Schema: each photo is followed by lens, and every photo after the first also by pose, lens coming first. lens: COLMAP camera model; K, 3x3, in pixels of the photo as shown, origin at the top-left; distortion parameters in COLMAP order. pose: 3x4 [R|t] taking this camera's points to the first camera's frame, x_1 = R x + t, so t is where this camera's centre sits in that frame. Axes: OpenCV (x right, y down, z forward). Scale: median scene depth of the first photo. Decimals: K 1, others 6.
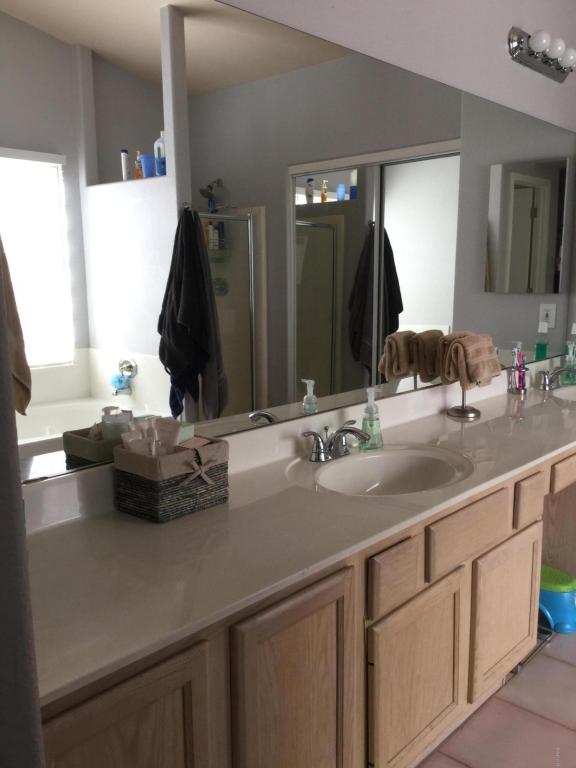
lens RADIAL K [[694.1, 0, 288.0], [0, 694.1, 384.0], [0, 0, 1]] dist [0.127127, -0.239592]
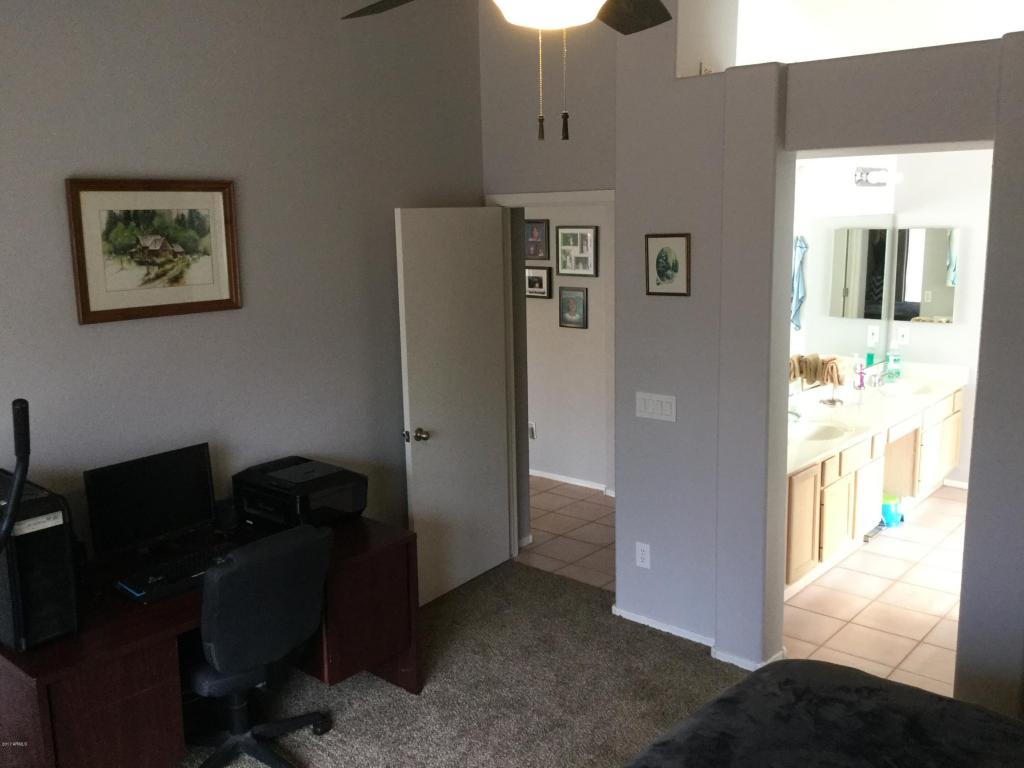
lens RADIAL K [[925.4, 0, 512.0], [0, 925.4, 384.0], [0, 0, 1]] dist [0.127127, -0.239592]
pose [[0.999527, -0.016303, 0.026092, -0.602872], [0.015726, 0.999631, 0.022161, -0.067284], [-0.026443, -0.021740, 0.999414, -1.291028]]
